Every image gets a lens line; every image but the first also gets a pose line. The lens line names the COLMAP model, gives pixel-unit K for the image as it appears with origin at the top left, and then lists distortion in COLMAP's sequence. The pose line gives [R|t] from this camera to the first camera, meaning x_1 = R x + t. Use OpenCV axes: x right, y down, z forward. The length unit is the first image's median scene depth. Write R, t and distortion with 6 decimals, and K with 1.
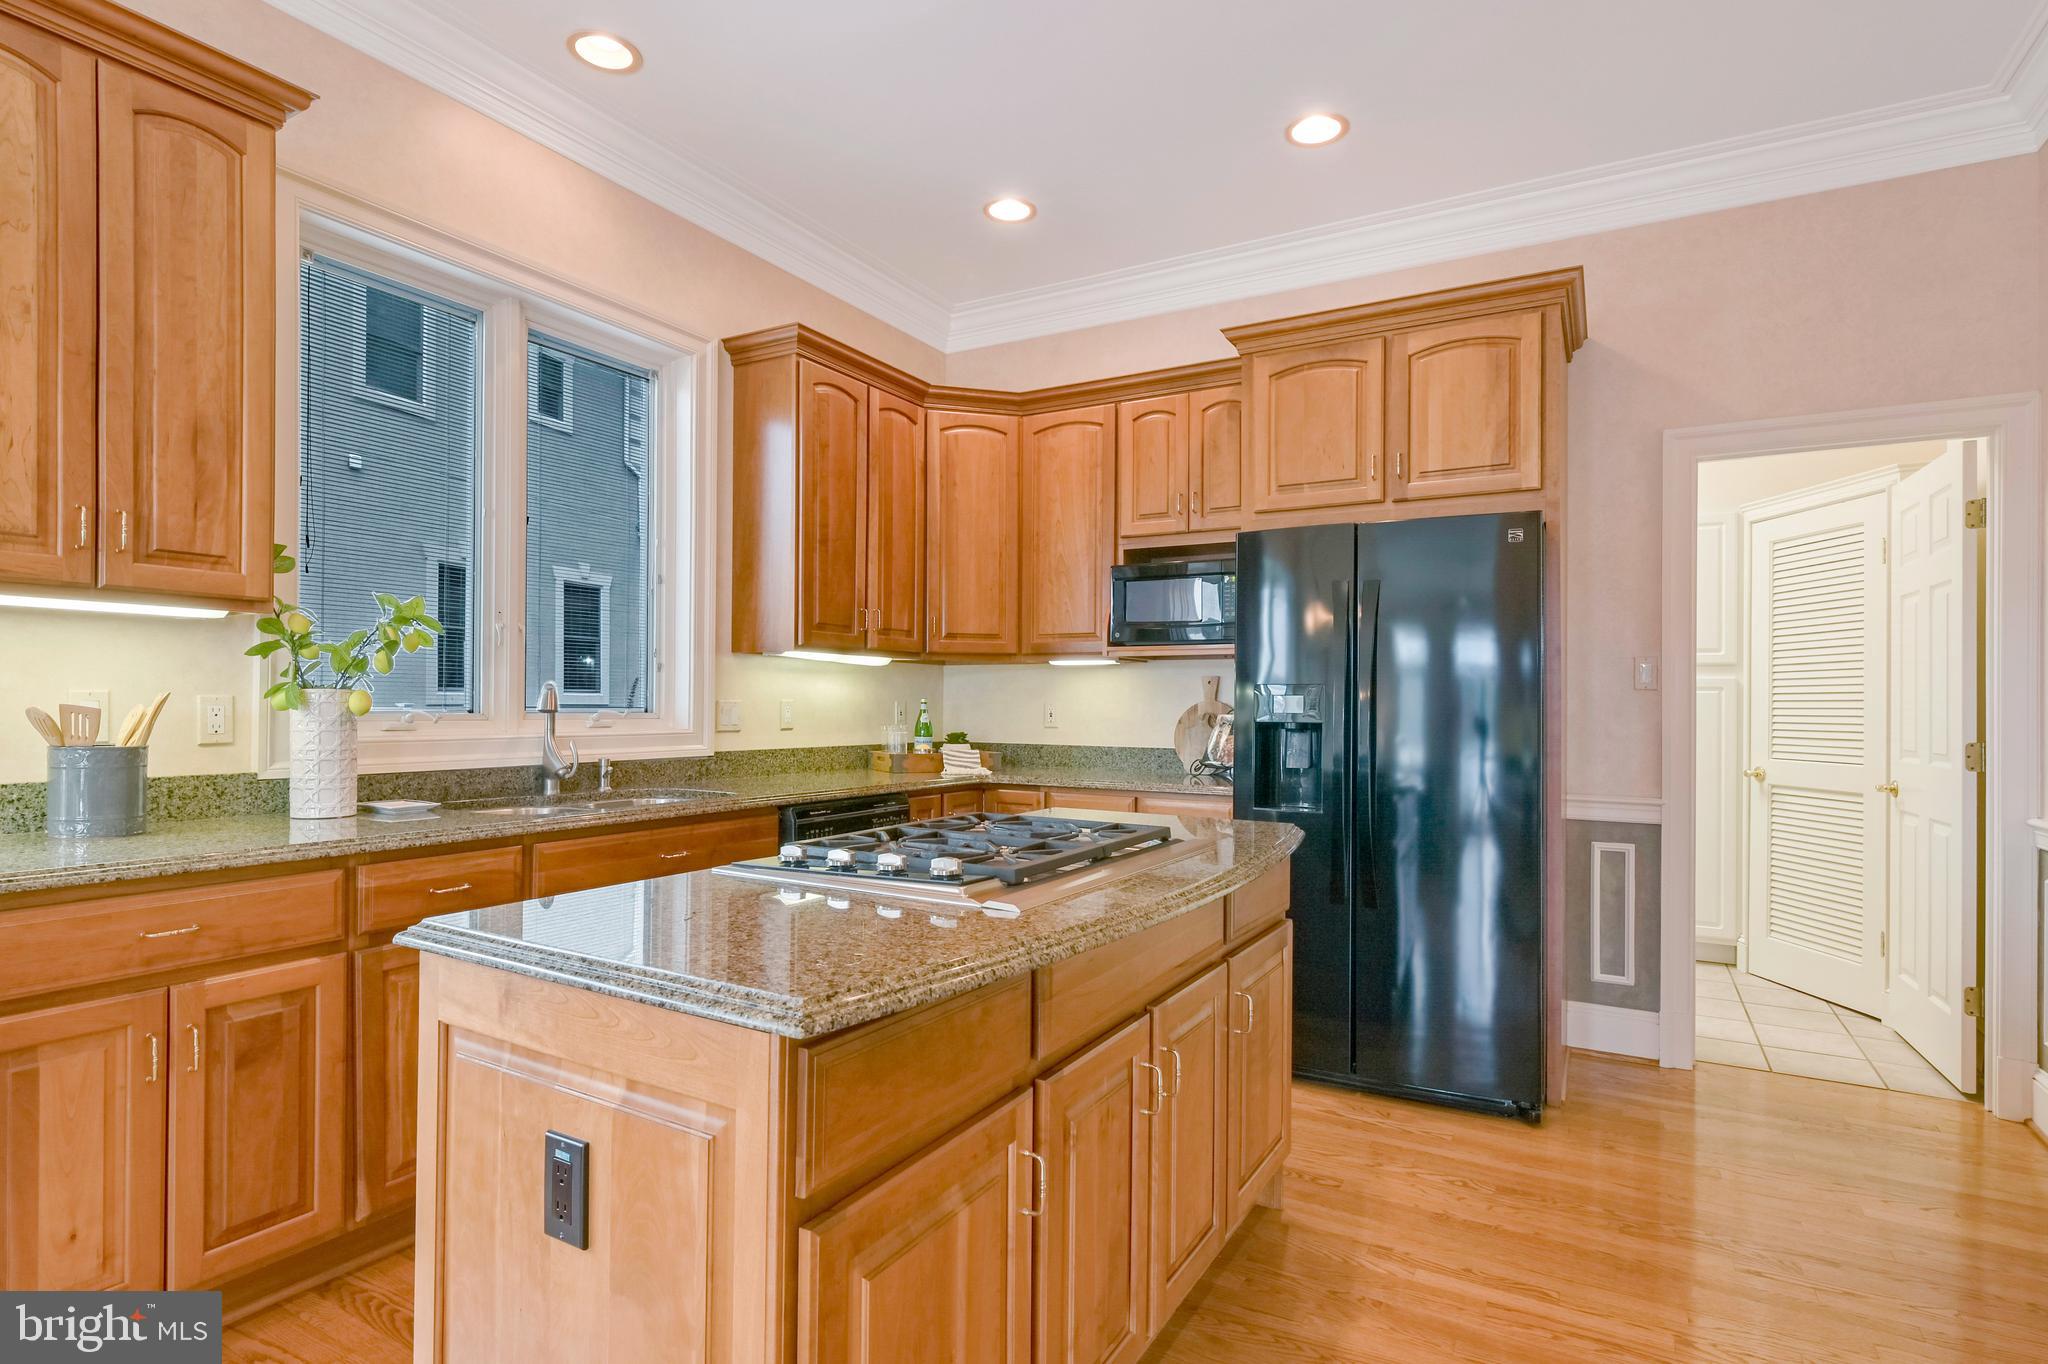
lens RADIAL K [[1070.4, 0, 1024.0], [0, 1070.4, 682.0], [0, 0, 1]] dist [0.000473, 0.000515]
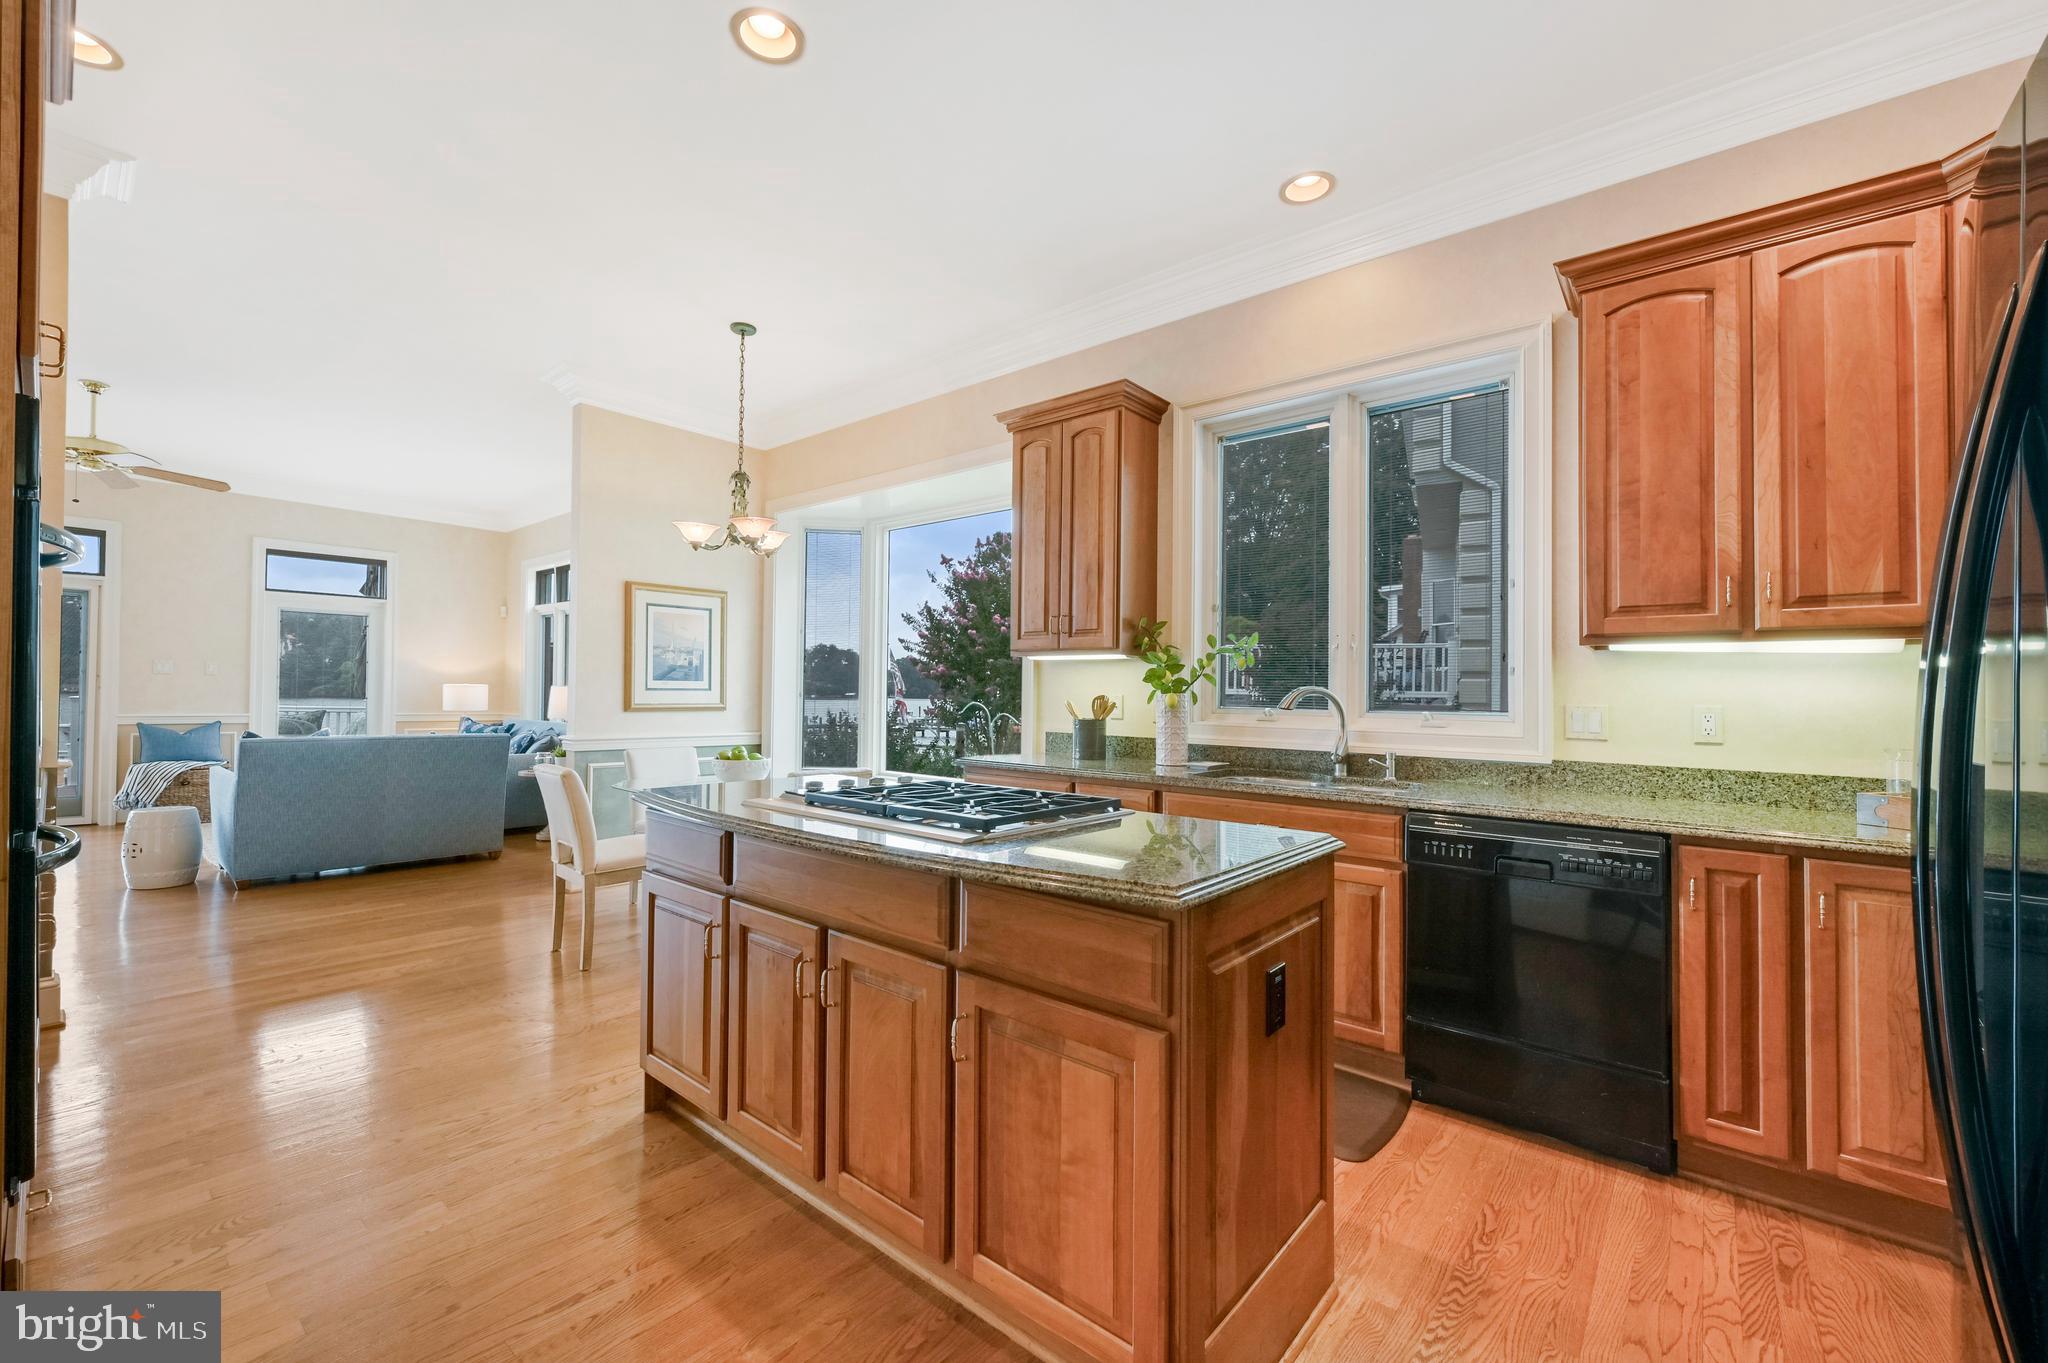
lens RADIAL K [[824.8, 0, 1030.8], [0, 824.8, 696.5], [0, 0, 1]] dist [0.001135, 0.000147]
pose [[-0.164400, -0.020357, -0.986184, 0.495432], [-0.008506, 0.999779, -0.019220, 0.028087], [0.986357, 0.005228, -0.164536, 0.682515]]
